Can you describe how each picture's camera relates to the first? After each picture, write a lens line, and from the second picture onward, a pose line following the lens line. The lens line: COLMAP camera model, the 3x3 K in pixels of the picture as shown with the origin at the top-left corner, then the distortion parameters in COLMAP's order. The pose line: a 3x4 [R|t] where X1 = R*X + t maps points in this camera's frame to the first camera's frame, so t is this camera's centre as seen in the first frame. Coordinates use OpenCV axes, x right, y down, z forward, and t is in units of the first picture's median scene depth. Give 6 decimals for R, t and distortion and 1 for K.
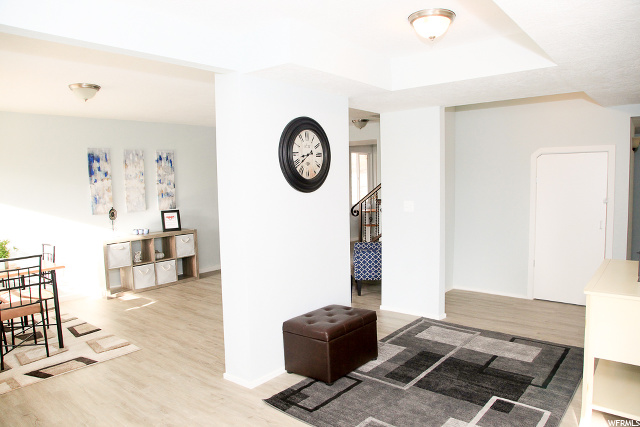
lens RADIAL K [[433.9, 0, 320.0], [0, 433.9, 213.5], [0, 0, 1]] dist [-0.119713, 0.060098]
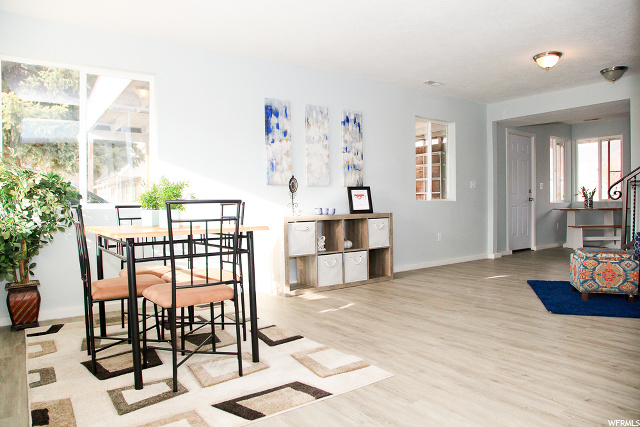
lens RADIAL K [[433.9, 0, 320.0], [0, 433.9, 213.5], [0, 0, 1]] dist [-0.119713, 0.060098]
pose [[0.967787, 0.017852, -0.251136, -0.250507], [-0.030346, 0.998482, -0.045967, 0.087650], [0.249934, 0.052108, 0.966860, 0.268796]]
